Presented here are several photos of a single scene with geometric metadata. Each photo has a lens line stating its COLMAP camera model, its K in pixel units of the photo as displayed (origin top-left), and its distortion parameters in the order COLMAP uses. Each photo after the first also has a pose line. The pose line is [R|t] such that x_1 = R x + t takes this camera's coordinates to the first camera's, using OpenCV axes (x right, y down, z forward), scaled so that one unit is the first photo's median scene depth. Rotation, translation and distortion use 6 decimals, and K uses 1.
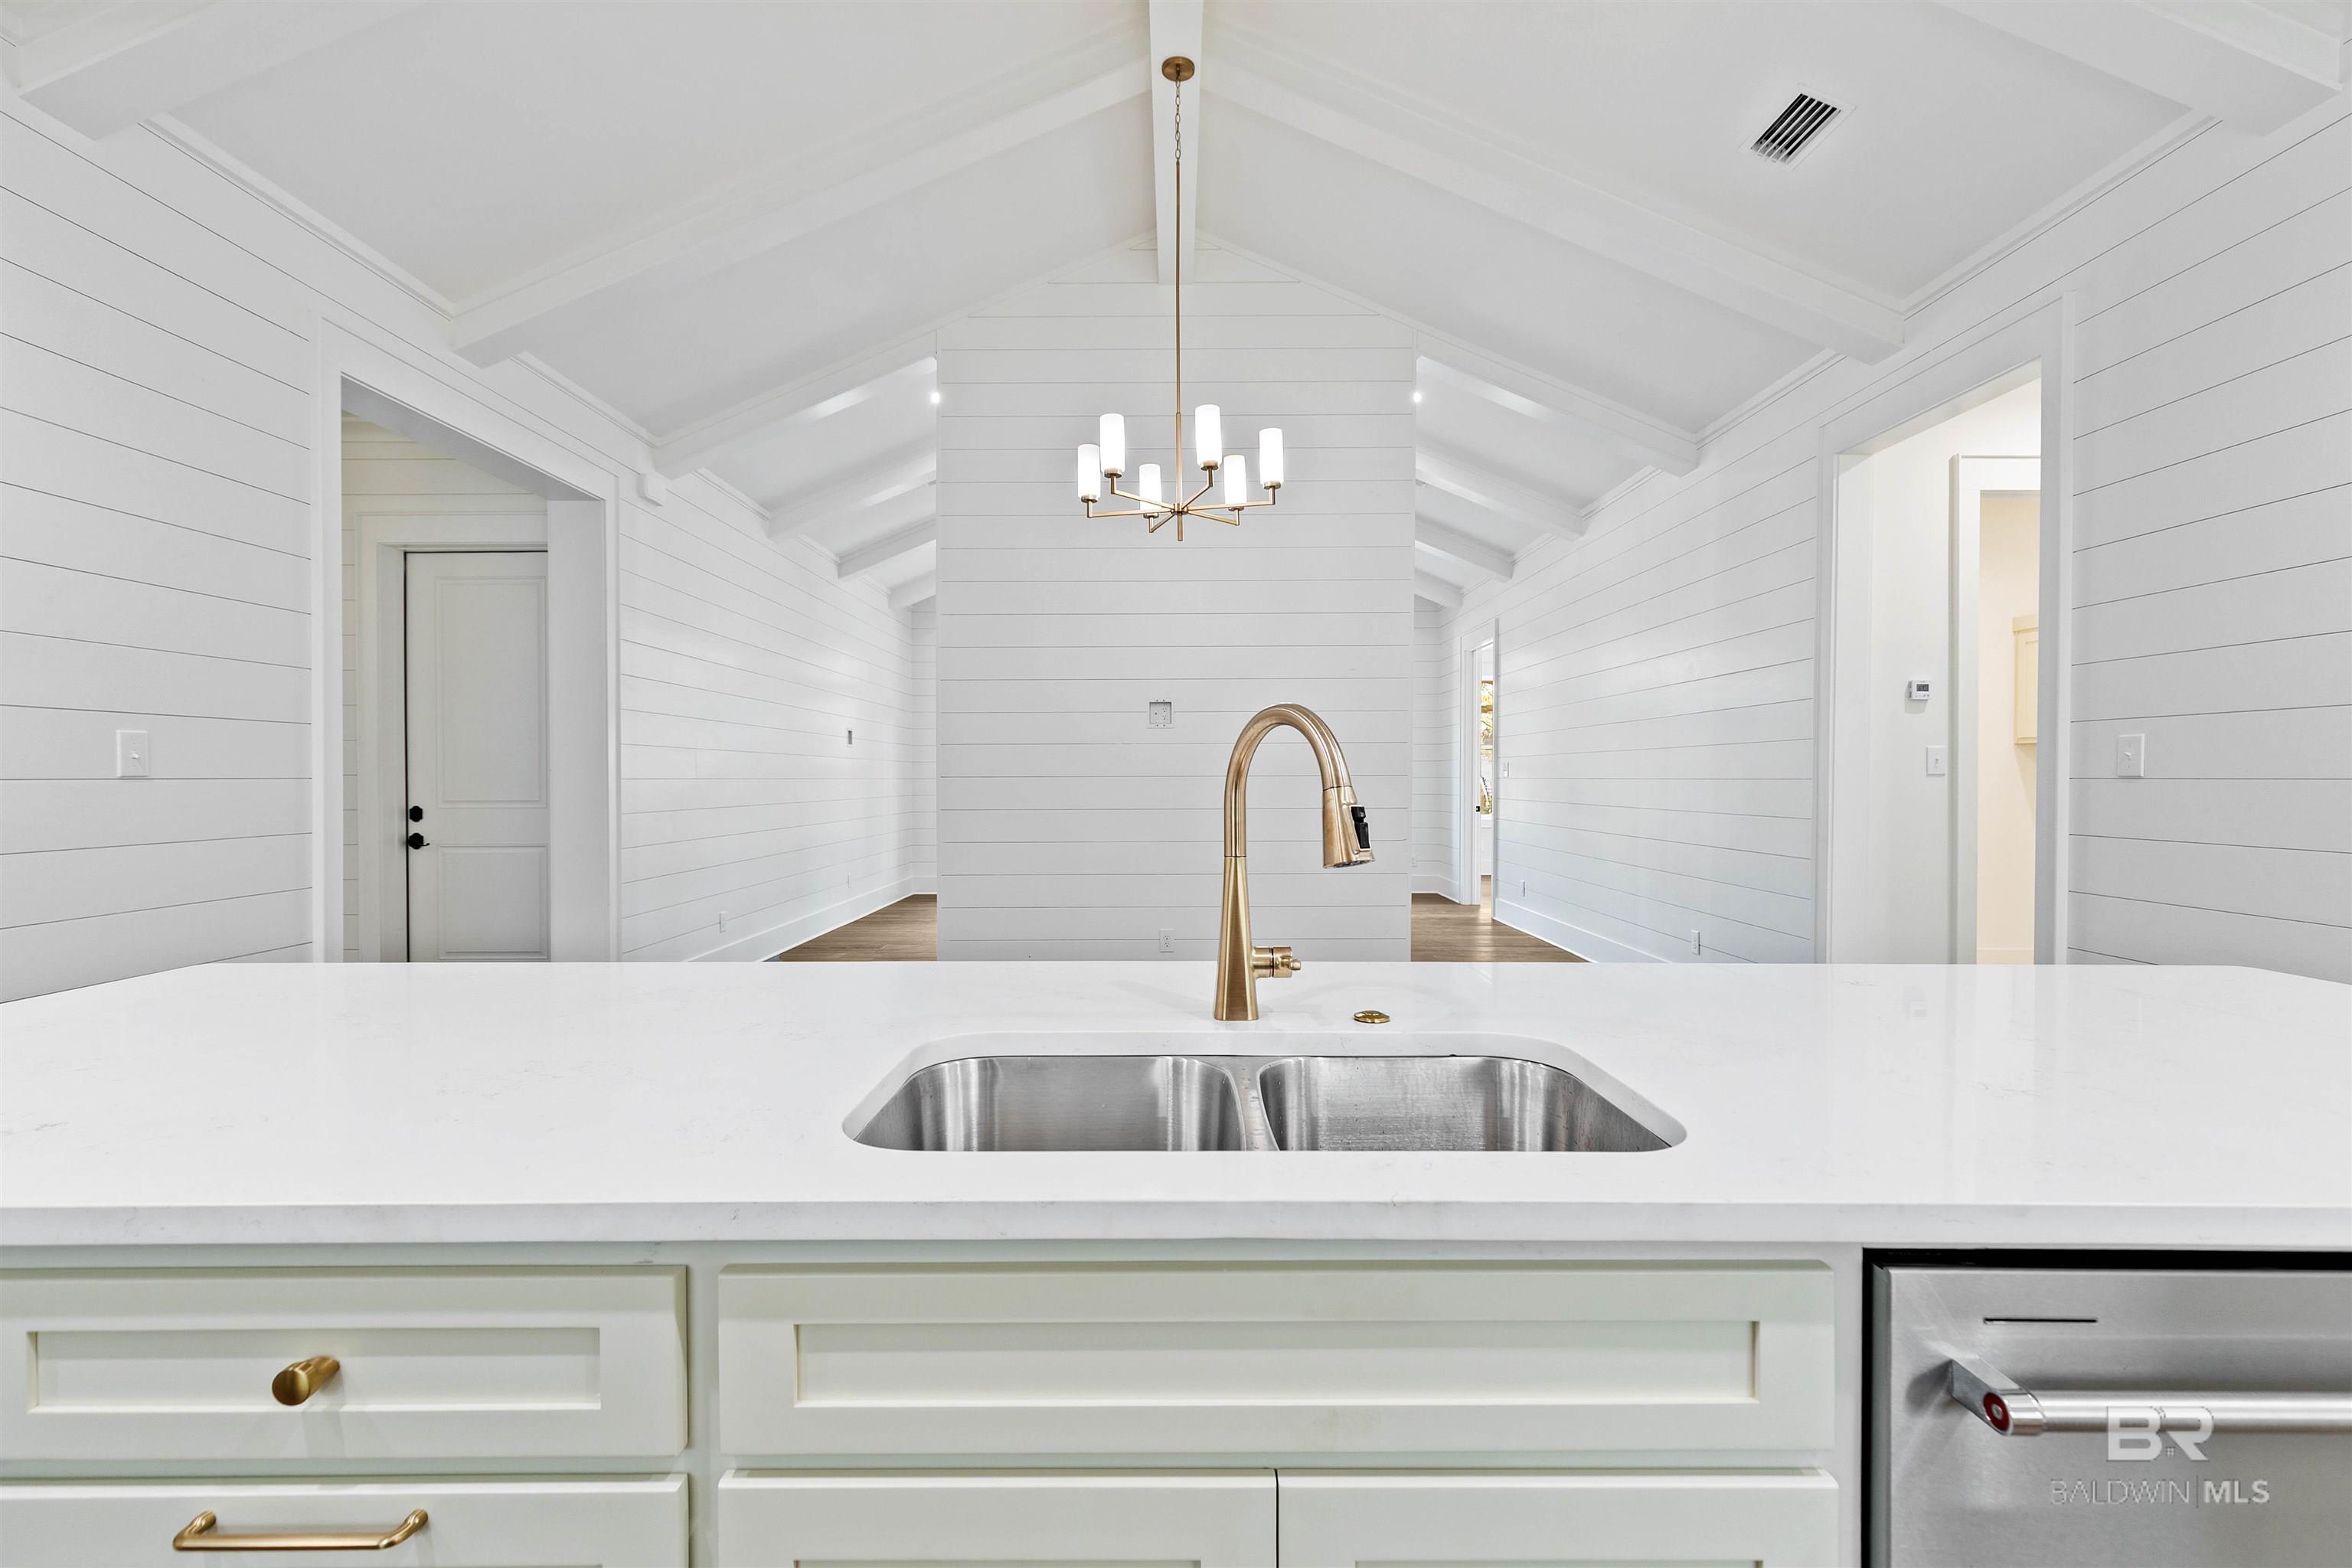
lens RADIAL K [[1063.1, 0, 1175.5], [0, 1063.1, 757.9], [0, 0, 1]] dist [0.010132, -0.000059]
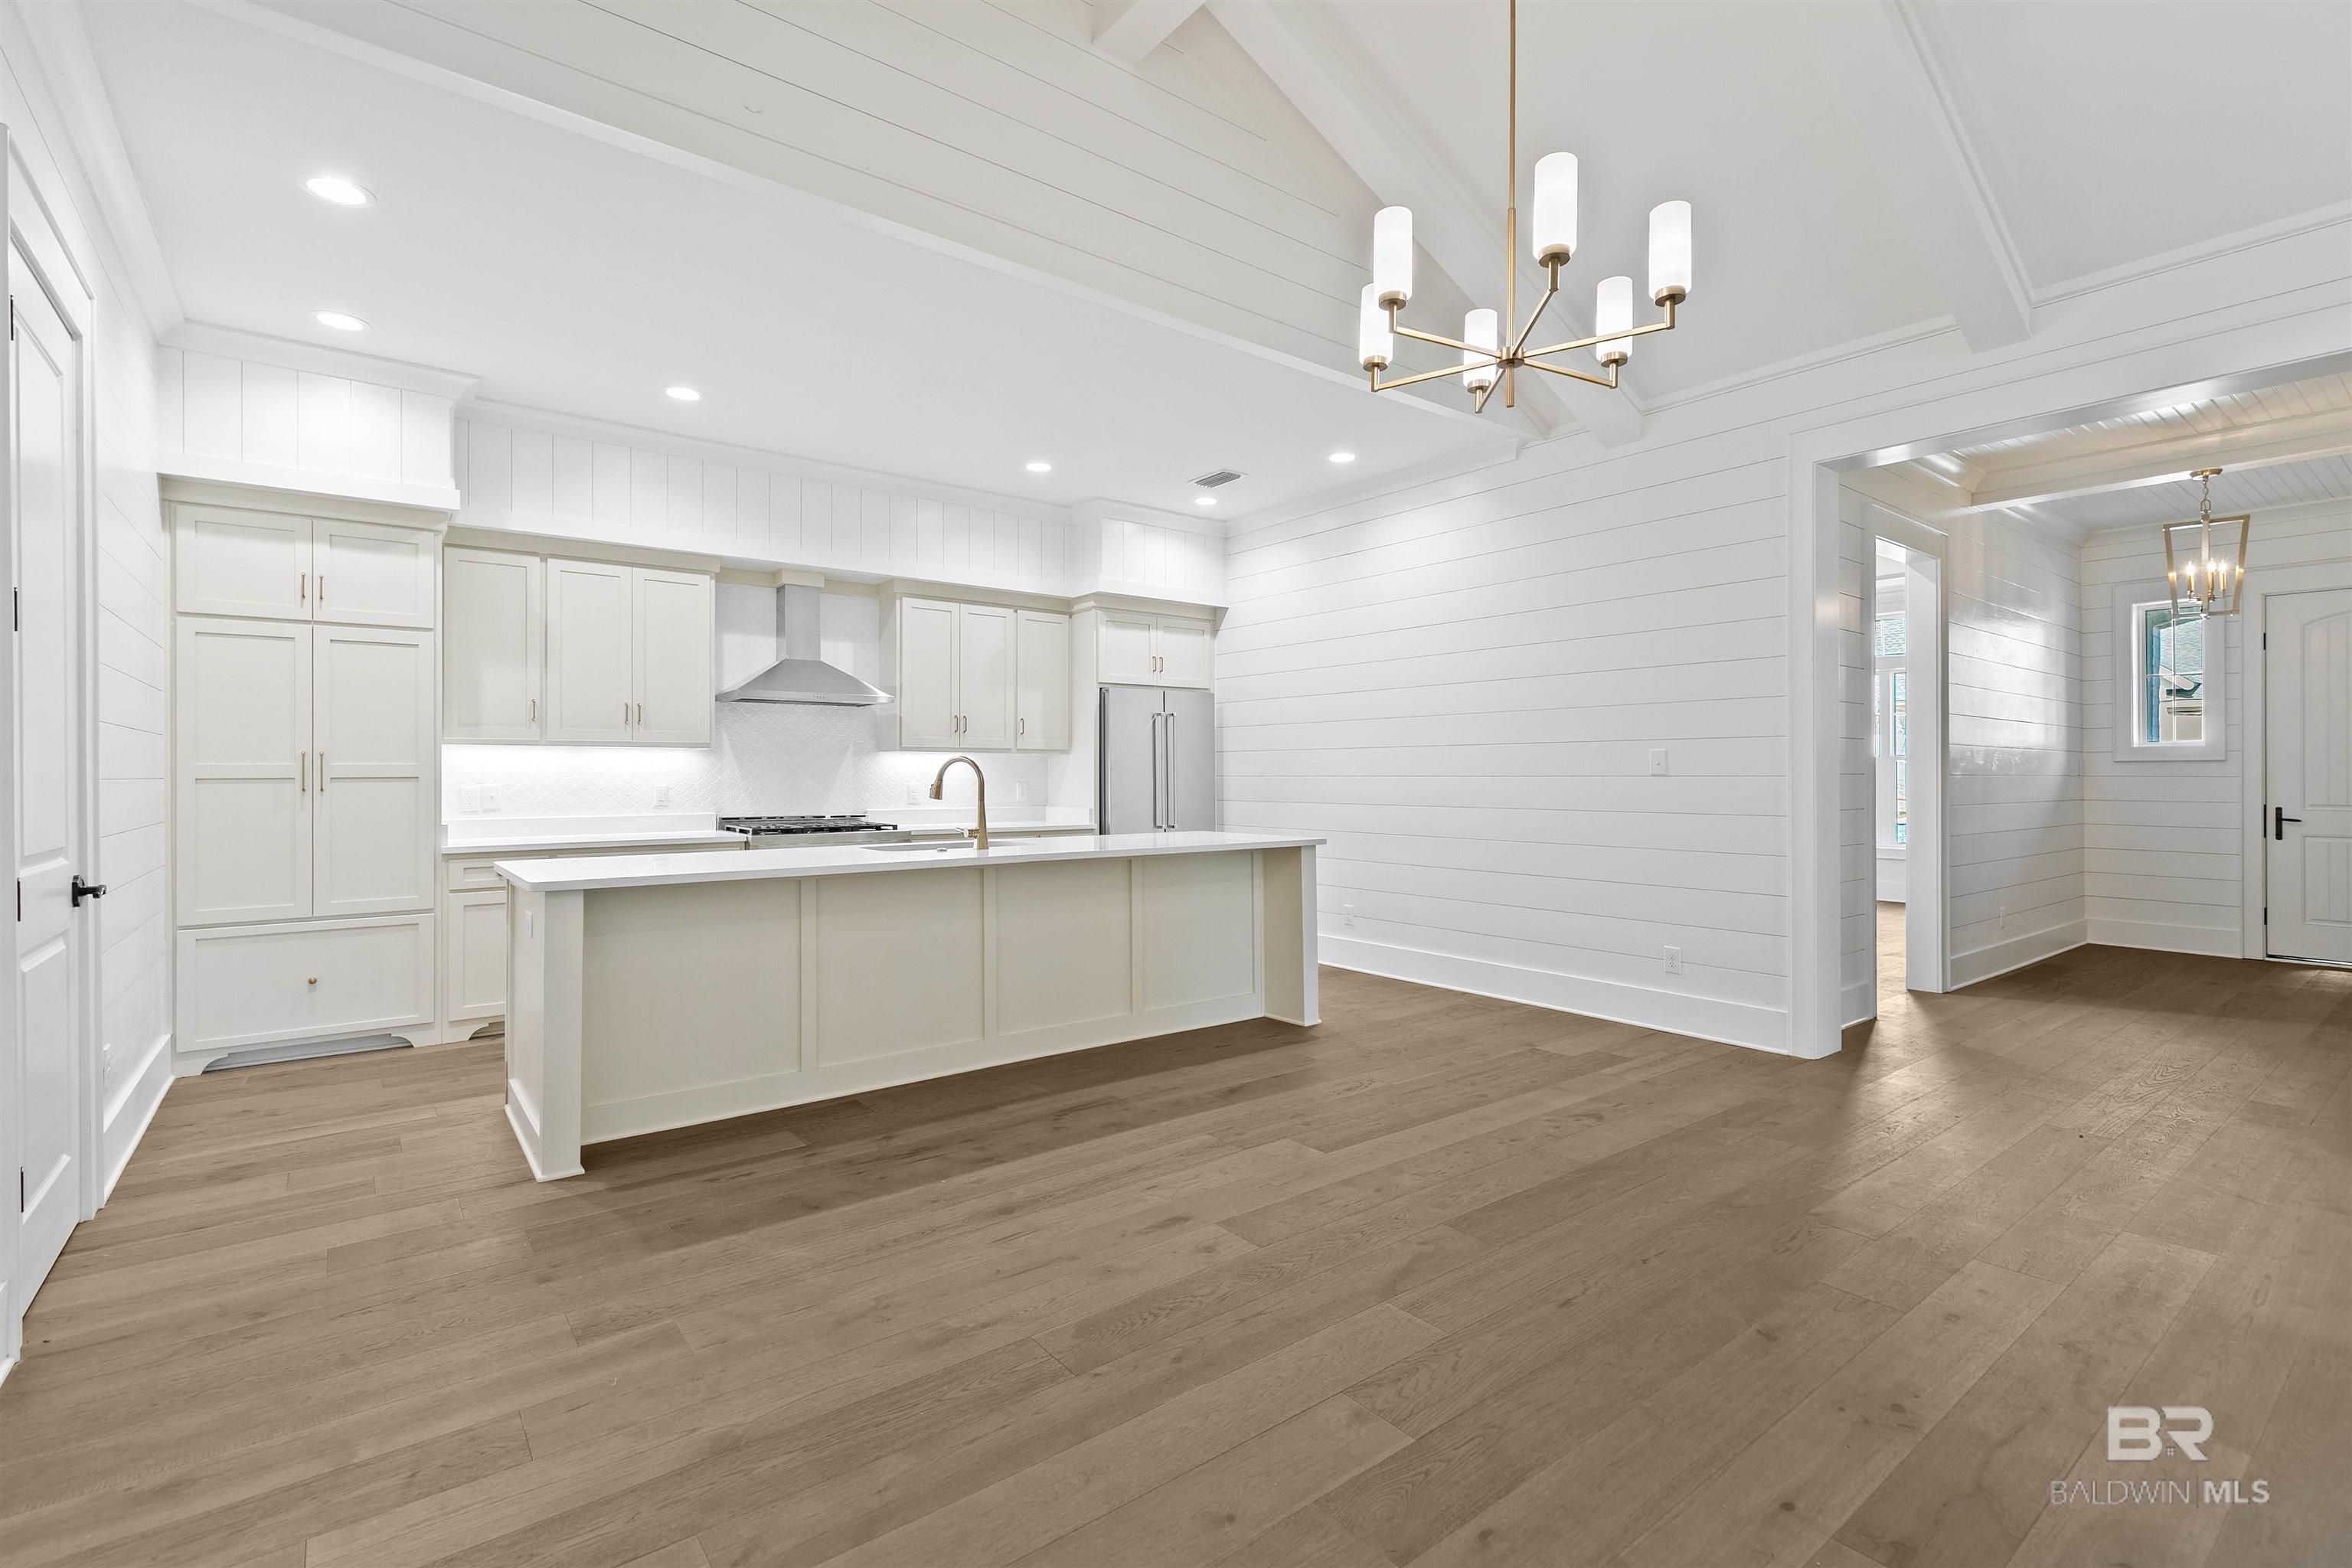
lens RADIAL K [[1060.6, 0, 1173.2], [0, 1060.6, 771.6], [0, 0, 1]] dist [0.007322, -0.000094]
pose [[-0.791407, -0.001058, -0.611289, 0.404254], [0.011425, 0.999798, -0.016522, 0.016732], [0.611183, -0.020059, -0.791235, 0.999593]]
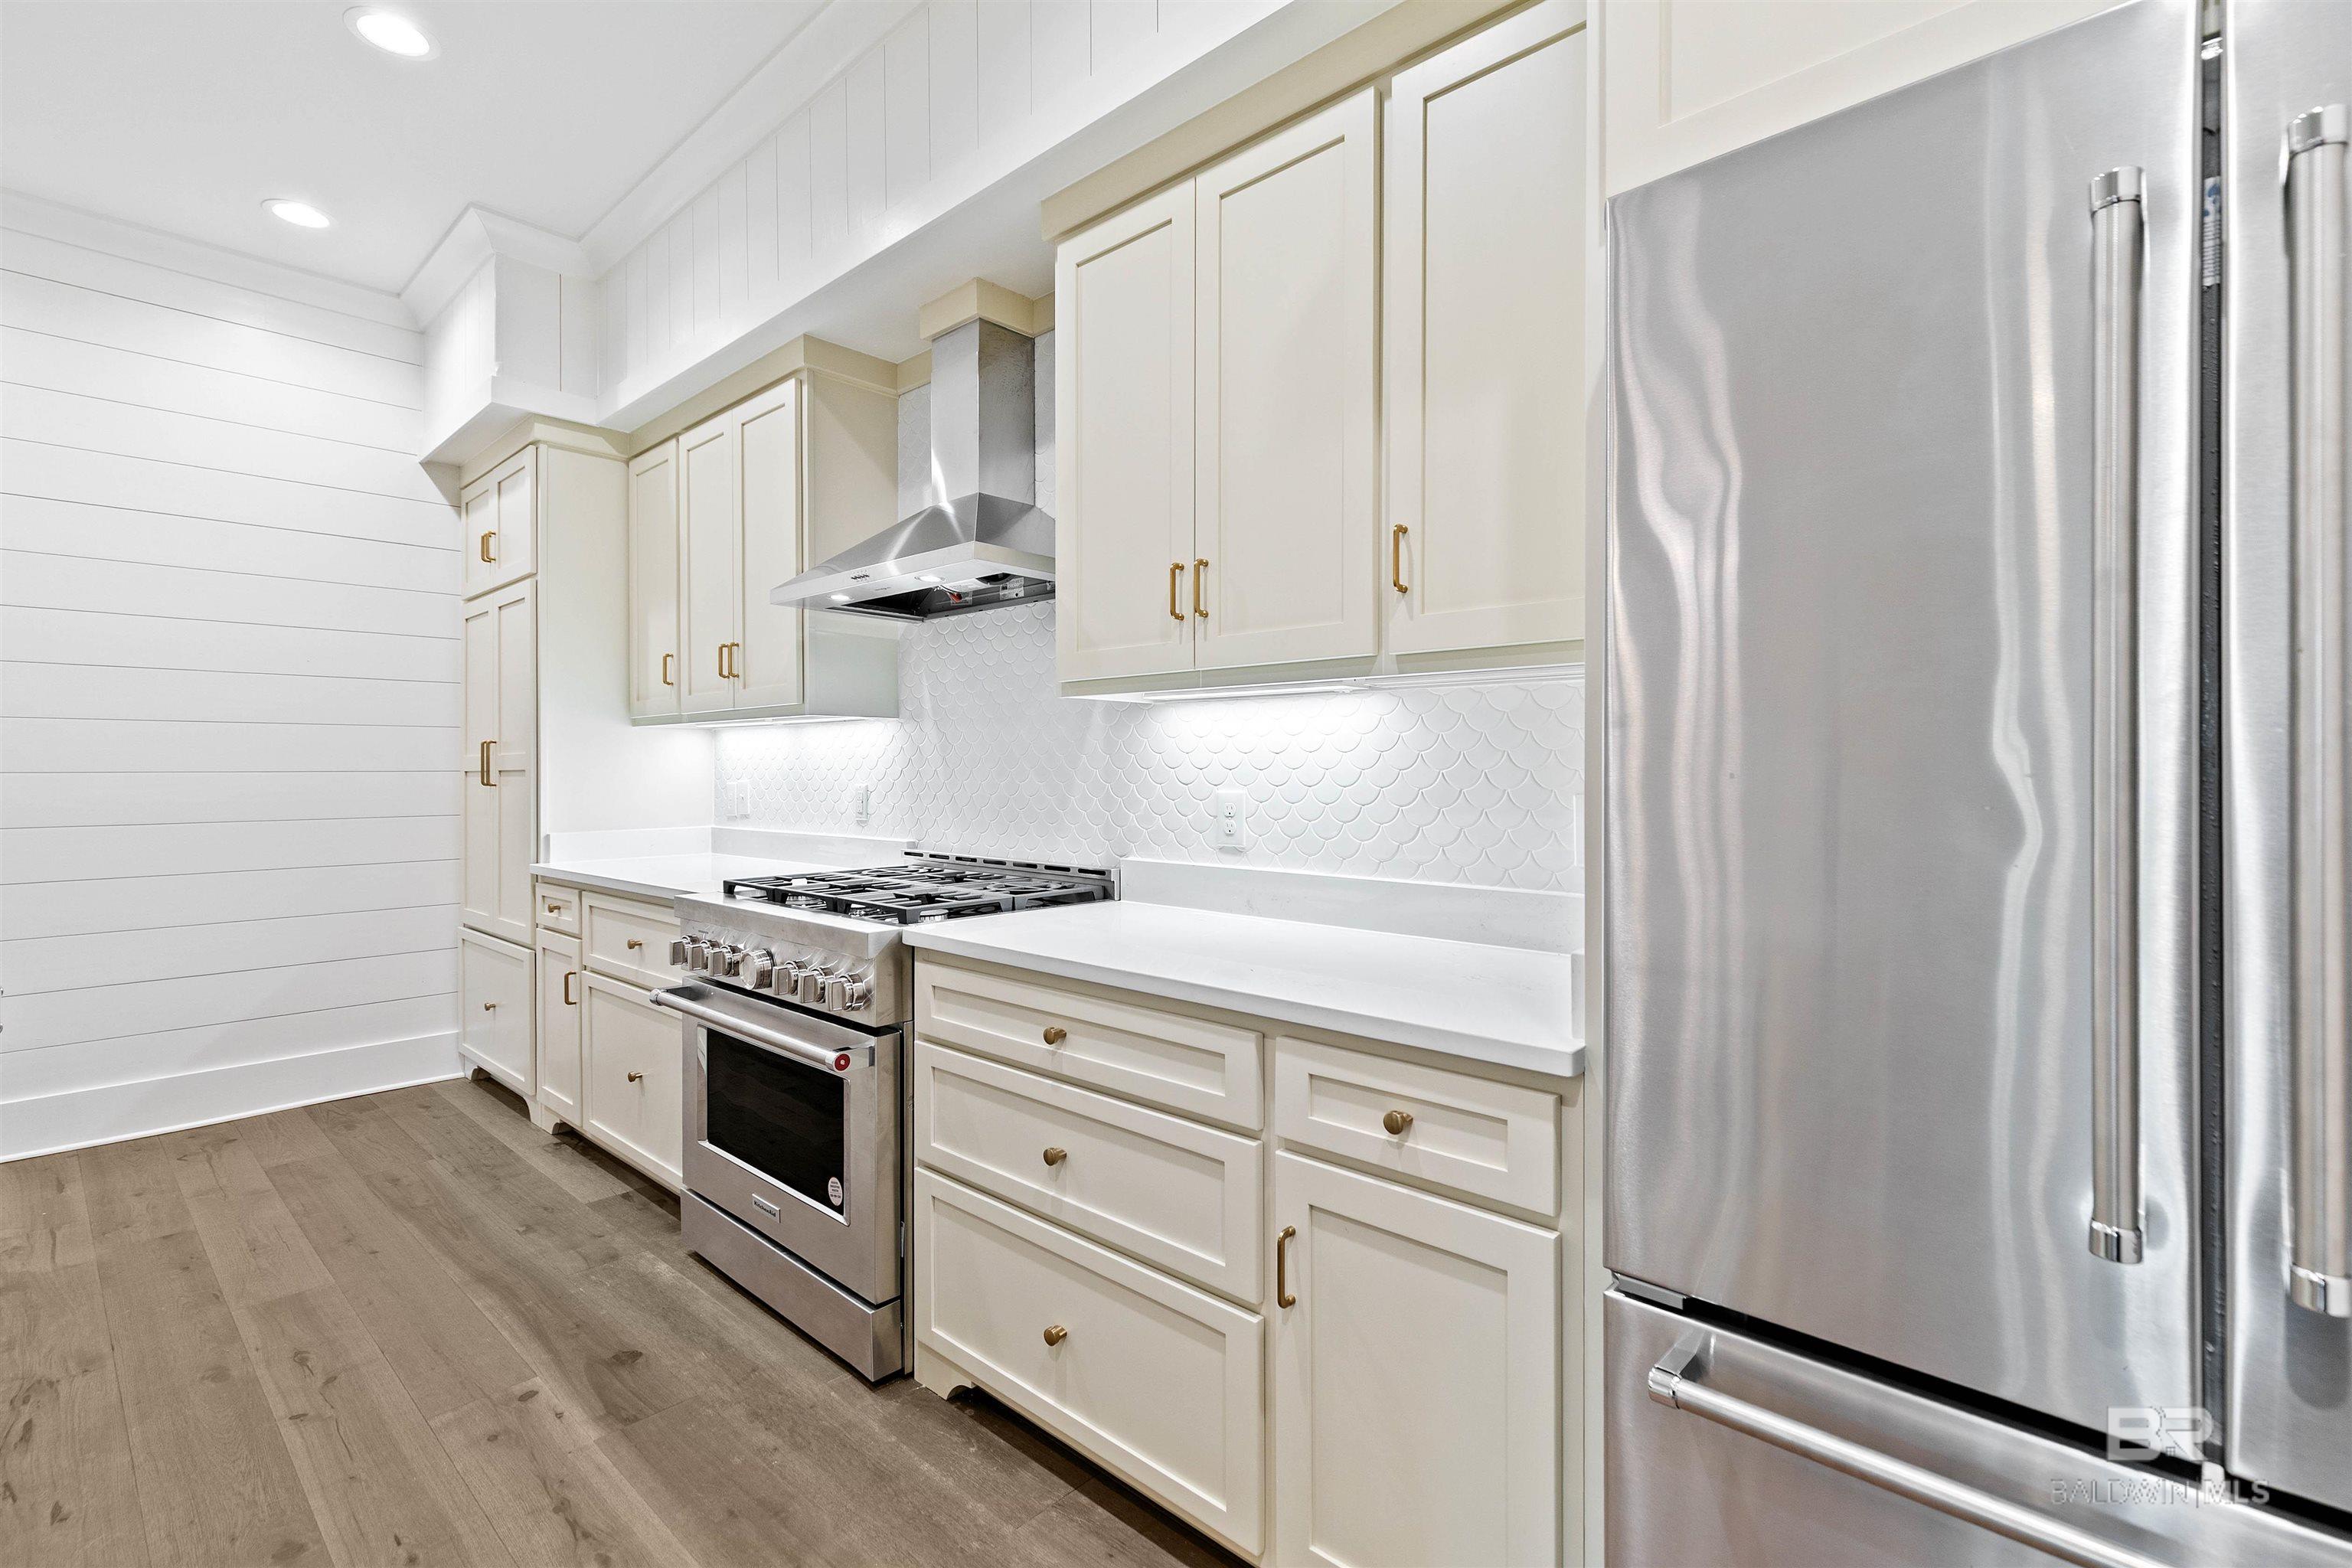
lens RADIAL K [[1060.6, 0, 1173.2], [0, 1060.6, 771.6], [0, 0, 1]] dist [0.007322, -0.000094]
pose [[-0.735414, 0.000082, 0.677618, -0.400930], [-0.009089, 0.999909, -0.009985, 0.003510], [-0.677557, -0.013502, -0.735346, 0.136729]]
